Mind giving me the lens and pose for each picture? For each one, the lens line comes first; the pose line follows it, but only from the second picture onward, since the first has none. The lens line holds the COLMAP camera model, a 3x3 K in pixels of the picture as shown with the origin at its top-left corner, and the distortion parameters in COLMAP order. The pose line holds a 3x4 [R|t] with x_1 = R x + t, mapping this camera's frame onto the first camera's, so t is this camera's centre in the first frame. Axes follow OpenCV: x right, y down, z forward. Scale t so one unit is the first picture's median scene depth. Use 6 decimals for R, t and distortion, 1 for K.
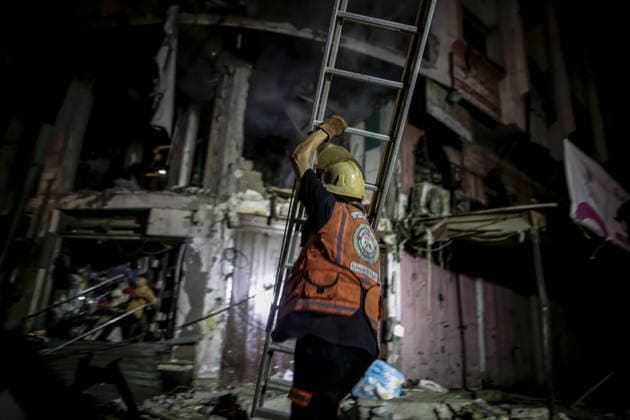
lens RADIAL K [[433.5, 0, 317.3], [0, 433.5, 205.9], [0, 0, 1]] dist [-0.053983, 0.048280]
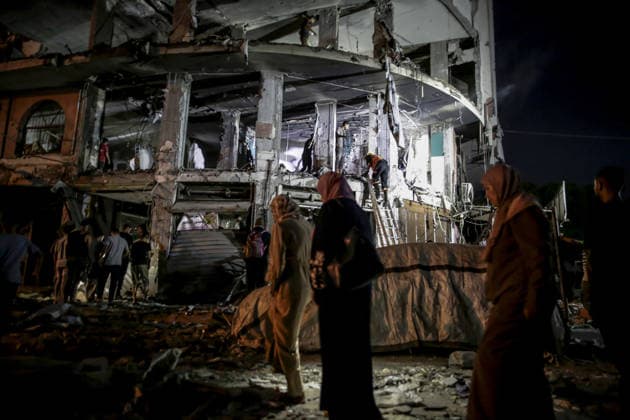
lens RADIAL K [[433.5, 0, 316.8], [0, 433.5, 204.6], [0, 0, 1]] dist [-0.053983, 0.048280]
pose [[0.892006, 0.057588, 0.448341, -1.160681], [-0.128816, 0.983109, 0.130011, -0.127901], [-0.433281, -0.173724, 0.884357, -0.290816]]
